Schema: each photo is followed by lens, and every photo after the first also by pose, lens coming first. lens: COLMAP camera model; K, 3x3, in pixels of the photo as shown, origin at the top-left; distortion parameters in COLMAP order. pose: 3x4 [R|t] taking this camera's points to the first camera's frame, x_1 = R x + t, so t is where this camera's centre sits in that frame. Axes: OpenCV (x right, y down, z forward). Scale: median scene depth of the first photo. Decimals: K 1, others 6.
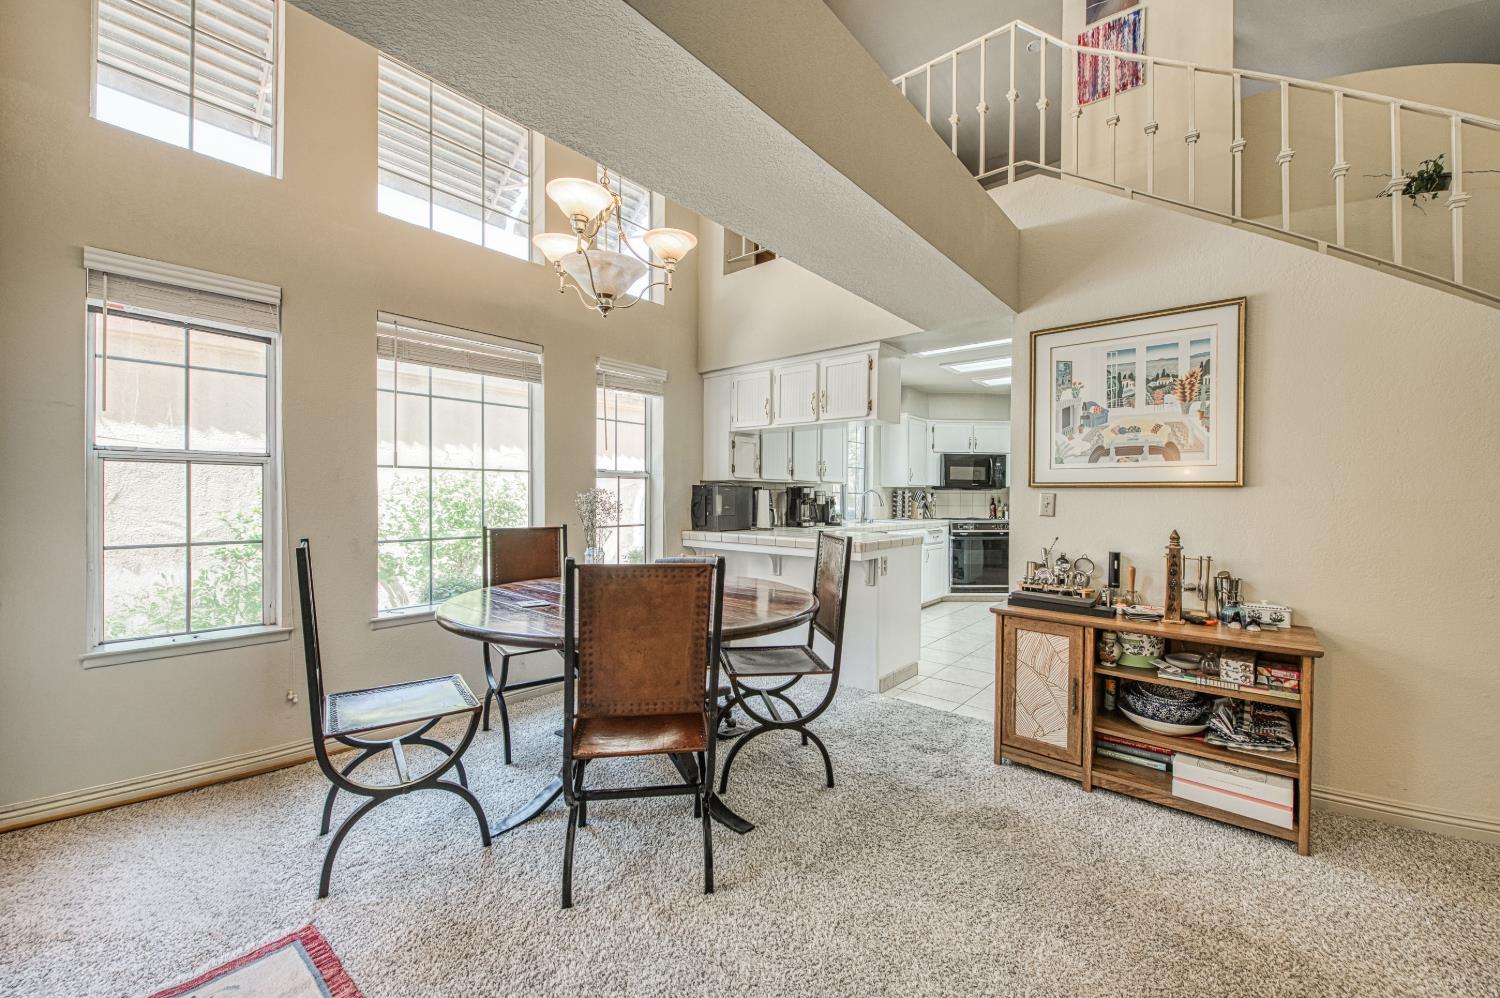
lens RADIAL K [[584.3, 0, 751.5], [0, 584.3, 509.6], [0, 0, 1]] dist [-0.036996, -0.000061]
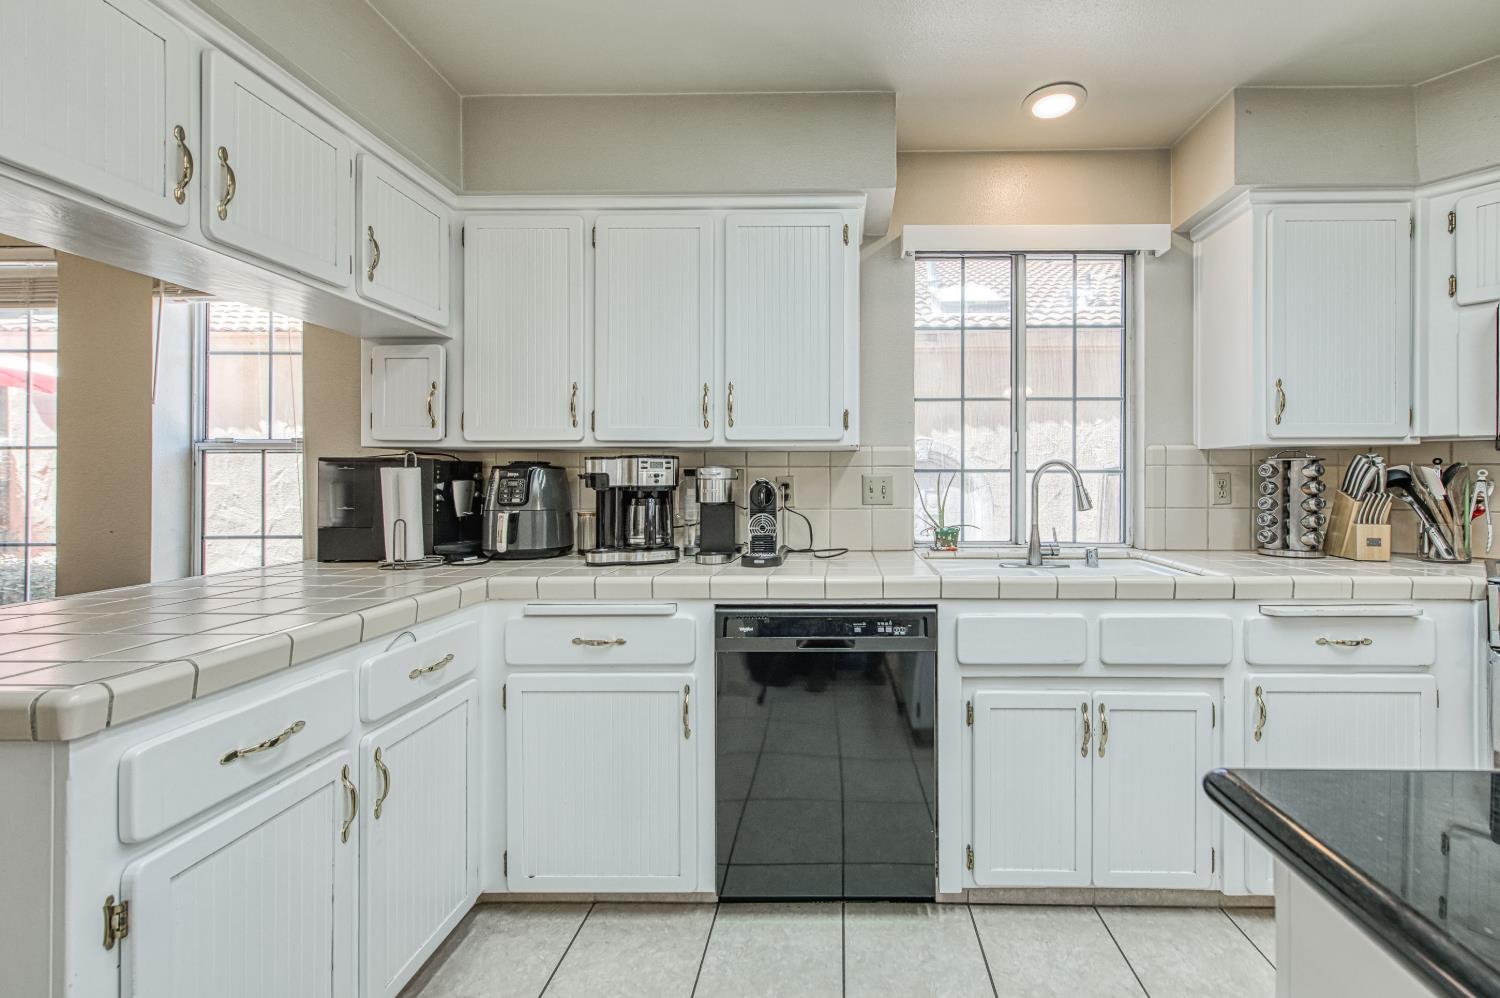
lens RADIAL K [[588.8, 0, 848.0], [0, 588.8, 480.1], [0, 0, 1]] dist [0.004508, 0.000179]
pose [[0.633170, -0.004539, -0.774000, 0.364566], [-0.012169, 0.999801, -0.015817, -0.014659], [0.773917, 0.019434, 0.632989, 0.656653]]
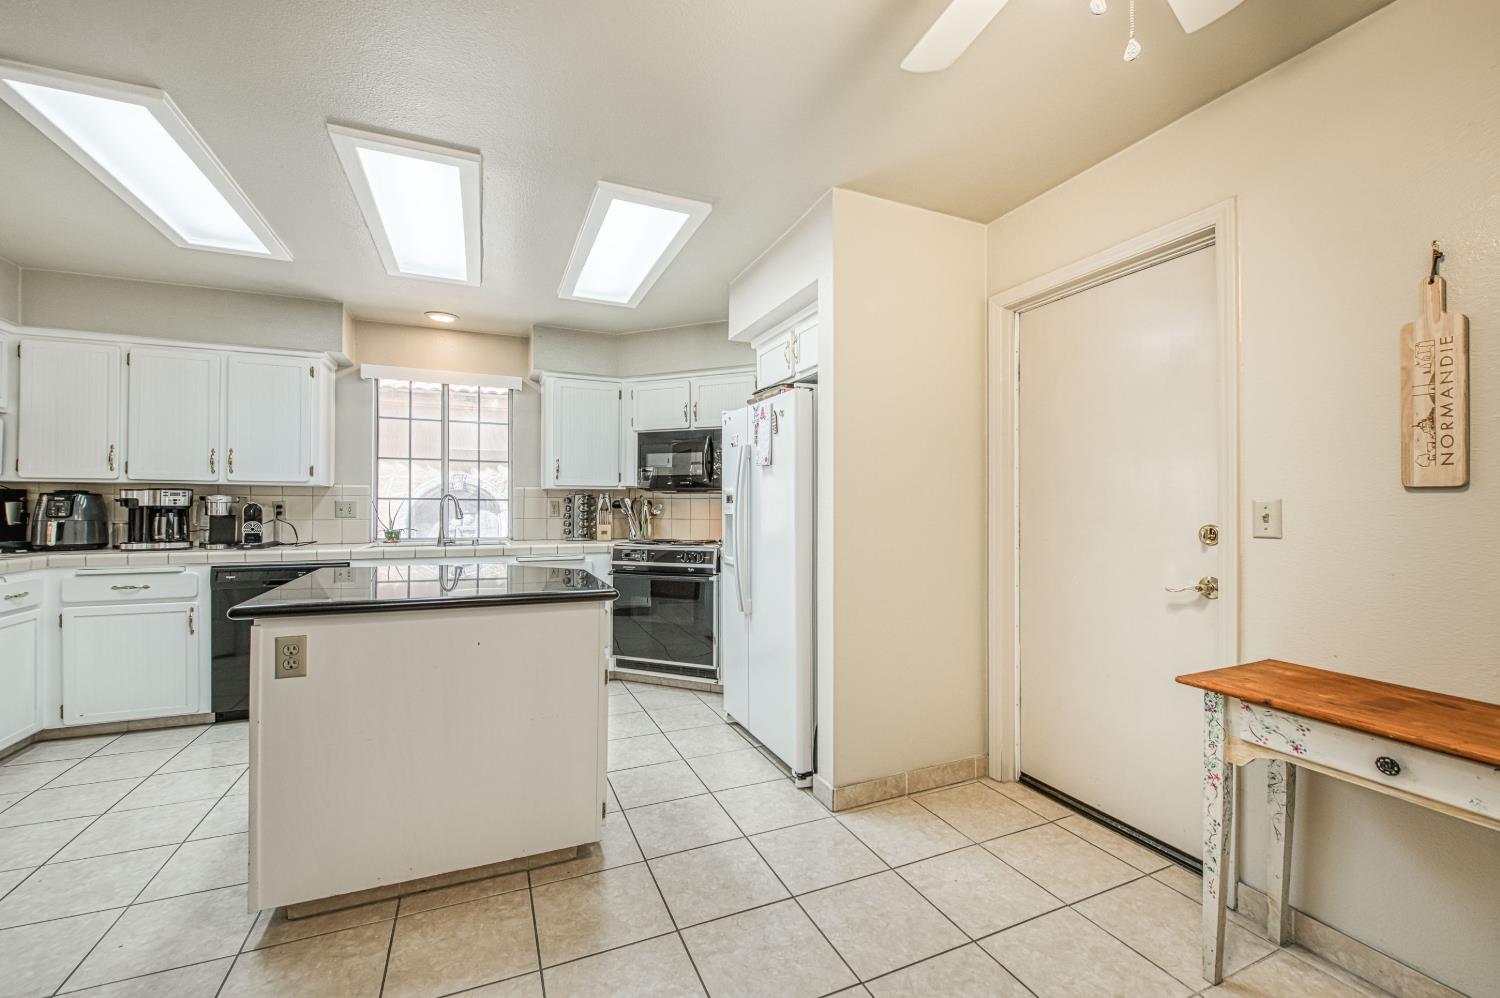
lens RADIAL K [[548.6, 0, 737.5], [0, 548.6, 505.1], [0, 0, 1]] dist [-0.000525, -0.001796]
pose [[0.902859, -0.001303, -0.429935, 0.697225], [-0.009122, 0.999712, -0.022186, -0.010185], [0.429841, 0.023953, 0.902587, 0.556821]]
